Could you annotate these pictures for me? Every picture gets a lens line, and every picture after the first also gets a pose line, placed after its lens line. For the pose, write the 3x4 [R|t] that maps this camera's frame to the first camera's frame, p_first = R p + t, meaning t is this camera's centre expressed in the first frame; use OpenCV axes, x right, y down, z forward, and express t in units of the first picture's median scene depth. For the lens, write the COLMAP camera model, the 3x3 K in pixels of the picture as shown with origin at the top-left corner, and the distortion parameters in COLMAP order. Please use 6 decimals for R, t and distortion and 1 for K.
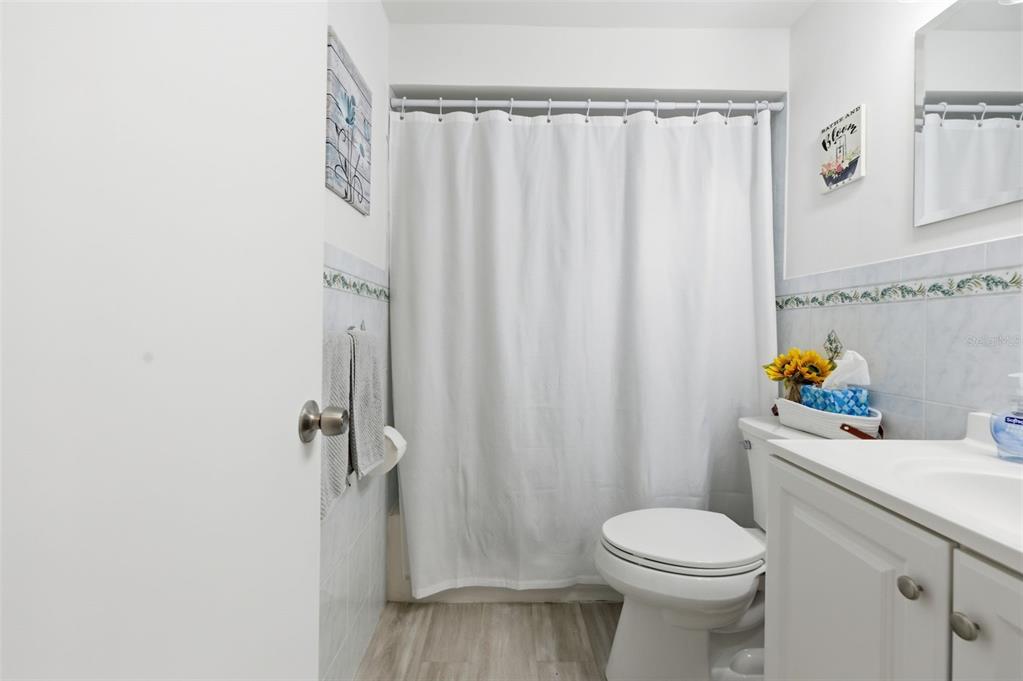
lens RADIAL K [[424.3, 0, 503.5], [0, 424.3, 336.1], [0, 0, 1]] dist [-0.002562, 0.003037]
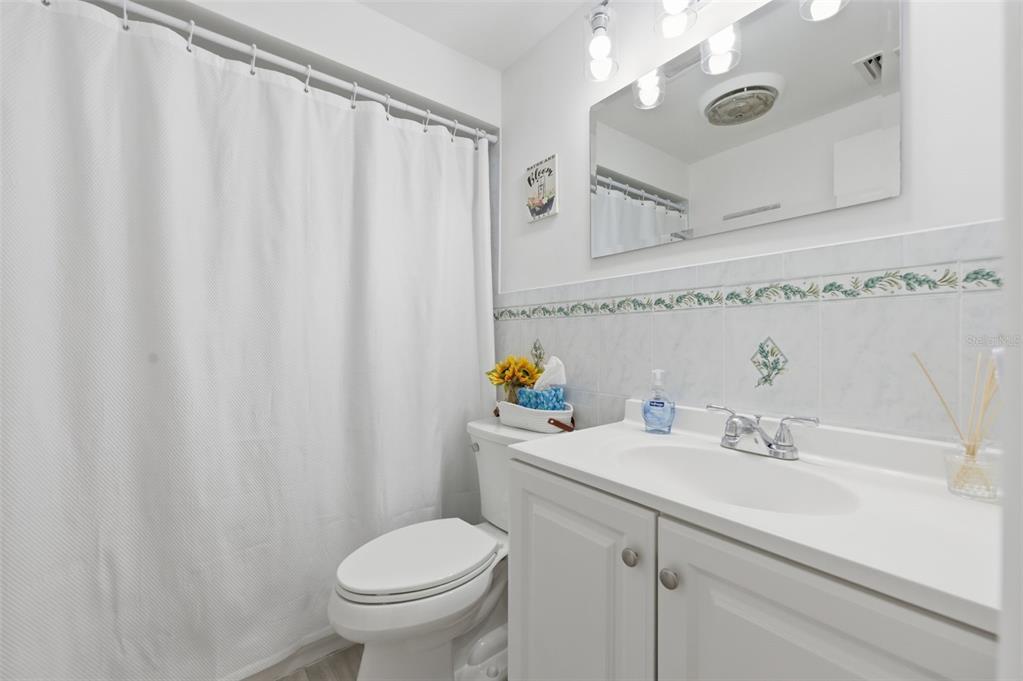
lens RADIAL K [[407.6, 0, 511.9], [0, 407.6, 346.4], [0, 0, 1]] dist [-0.036630, 0.013891]
pose [[0.771900, -0.015452, 0.635556, 0.001170], [0.014836, 0.999870, 0.006291, -0.002281], [-0.635571, 0.004573, 0.772029, 0.175249]]
